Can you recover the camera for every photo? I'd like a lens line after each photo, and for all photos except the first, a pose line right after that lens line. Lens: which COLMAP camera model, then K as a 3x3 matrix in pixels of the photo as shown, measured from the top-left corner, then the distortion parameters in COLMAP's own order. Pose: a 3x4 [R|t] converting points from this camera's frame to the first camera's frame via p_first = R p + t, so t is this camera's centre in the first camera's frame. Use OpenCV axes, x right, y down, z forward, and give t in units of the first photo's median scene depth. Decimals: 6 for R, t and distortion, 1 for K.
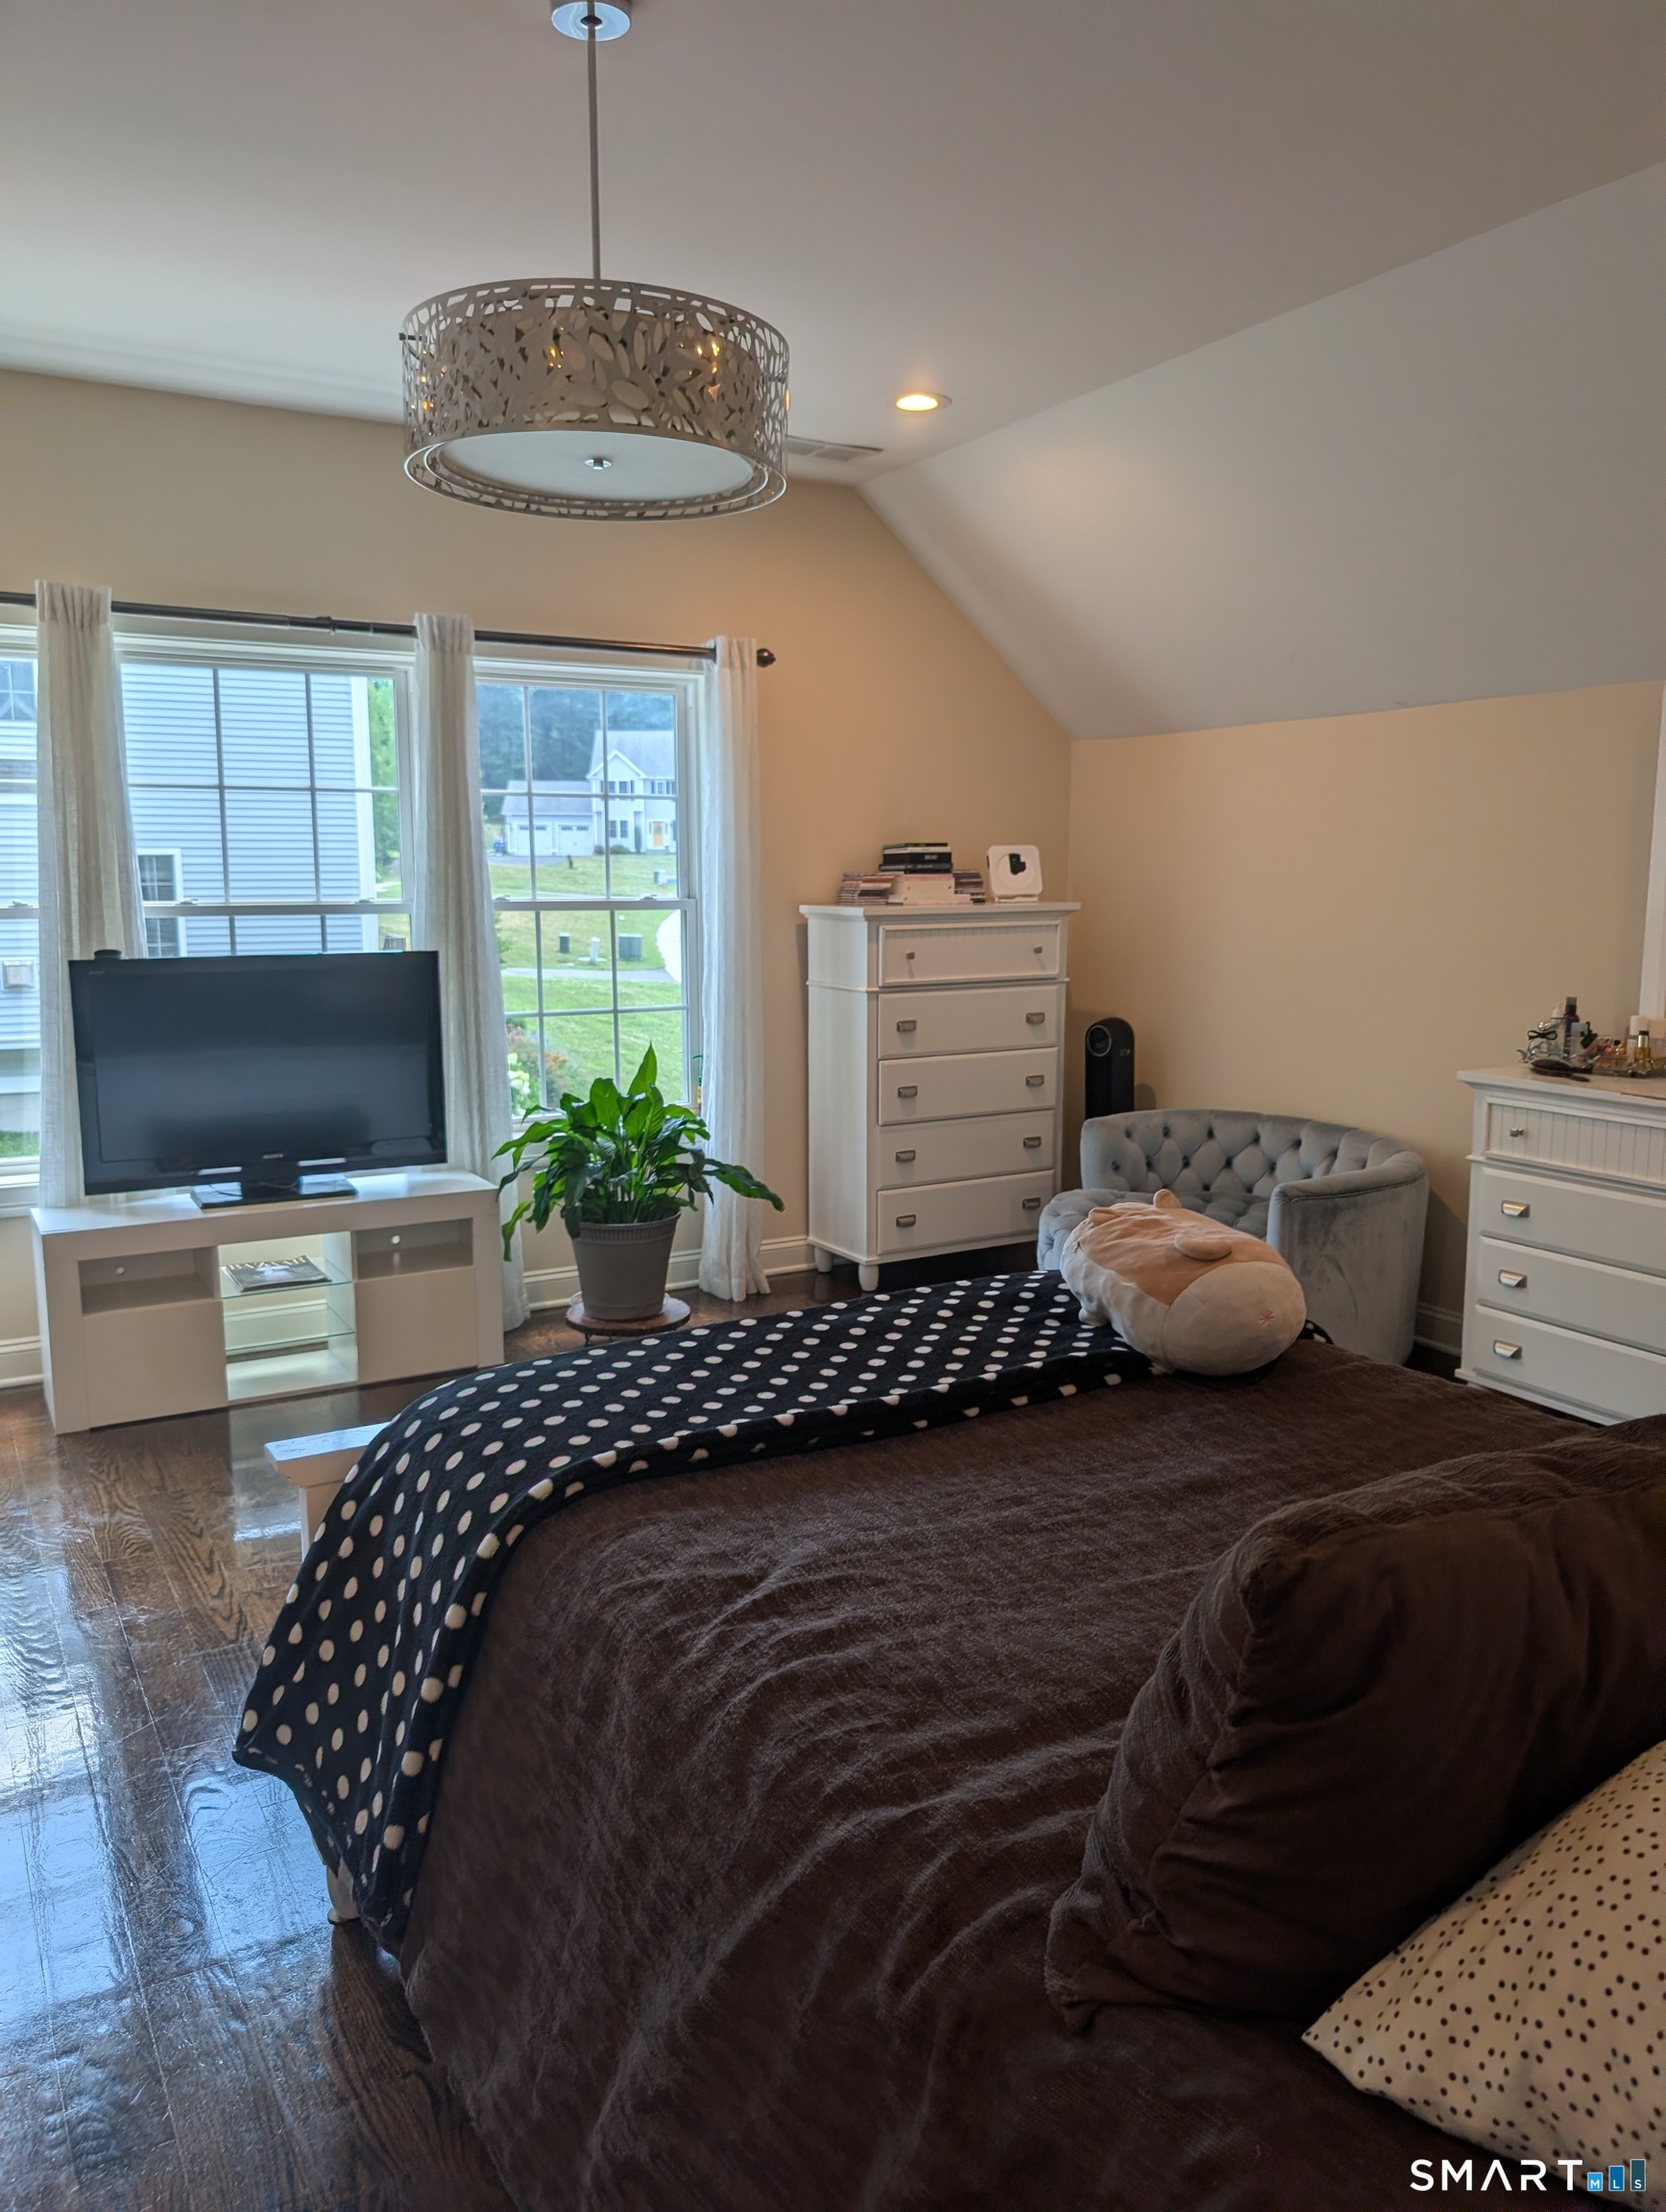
lens RADIAL K [[1587.3, 0, 829.1], [0, 1587.3, 1085.1], [0, 0, 1]] dist [0.030895, -0.029652]
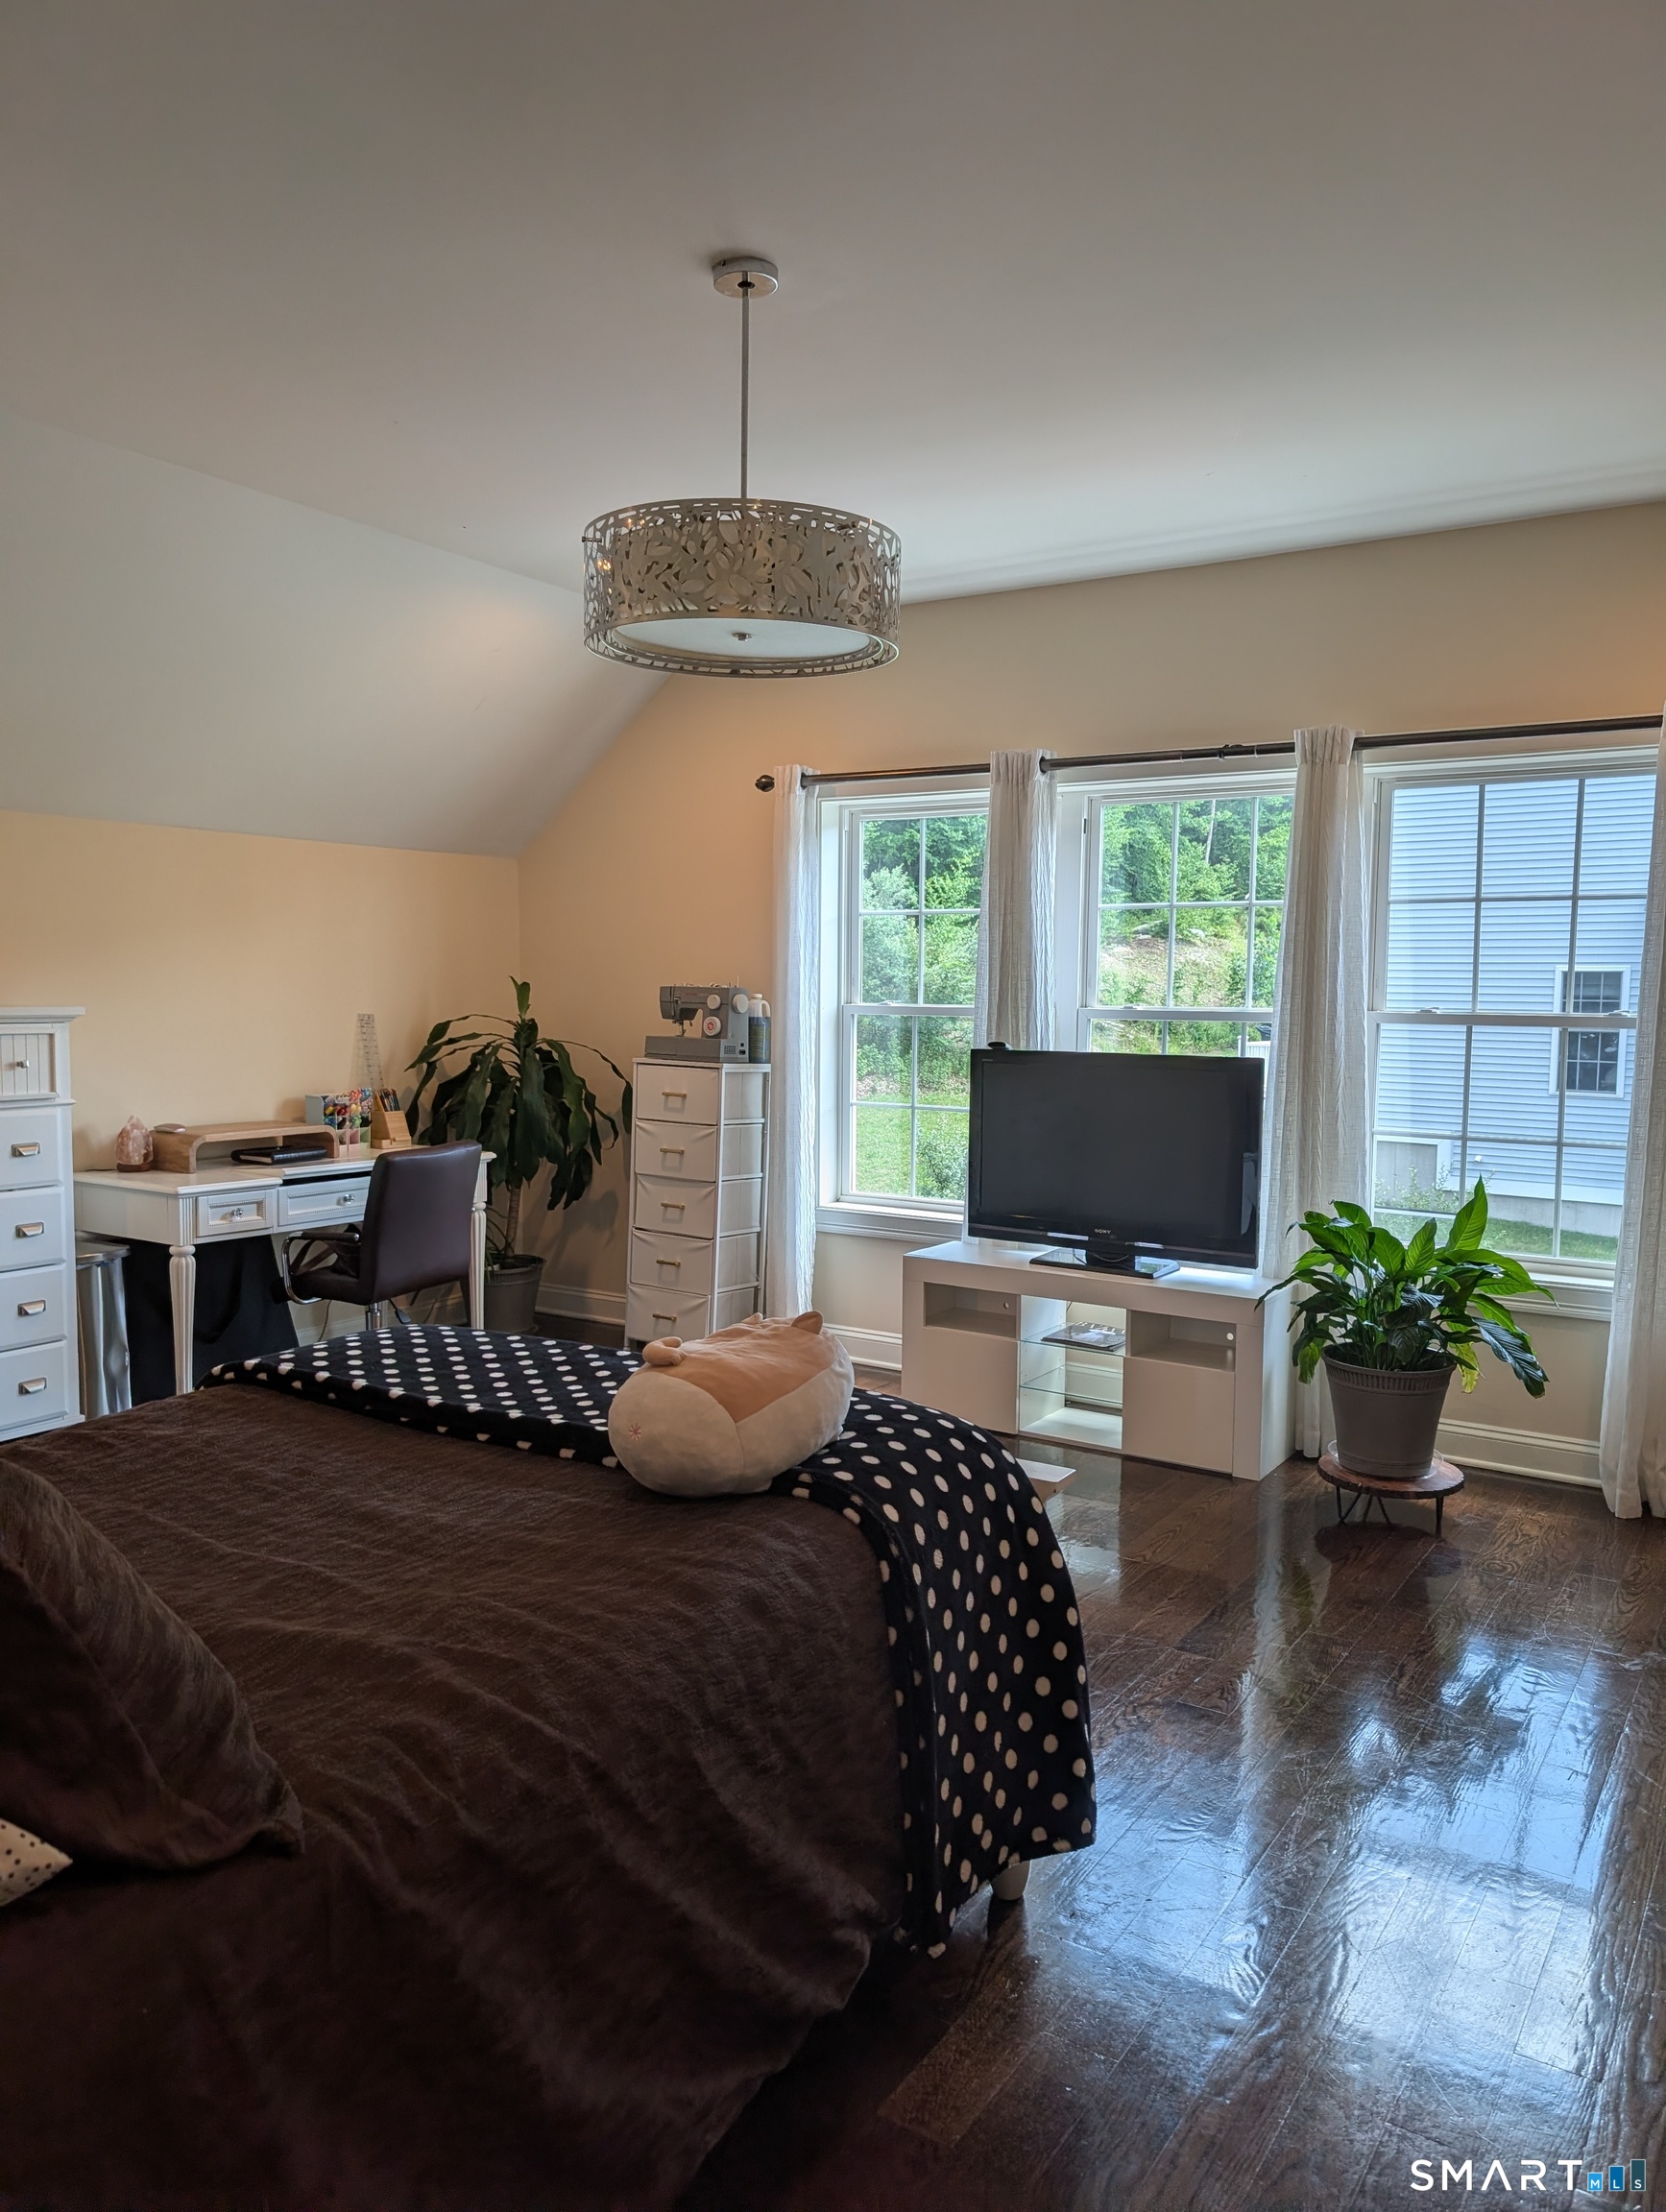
lens RADIAL K [[1587.3, 0, 830.4], [0, 1587.3, 1123.8], [0, 0, 1]] dist [0.030895, -0.029652]
pose [[0.465246, 0.089568, -0.880638, 0.532616], [-0.132036, 0.990760, 0.031013, -0.039241], [0.875279, 0.101847, 0.472773, 0.287593]]
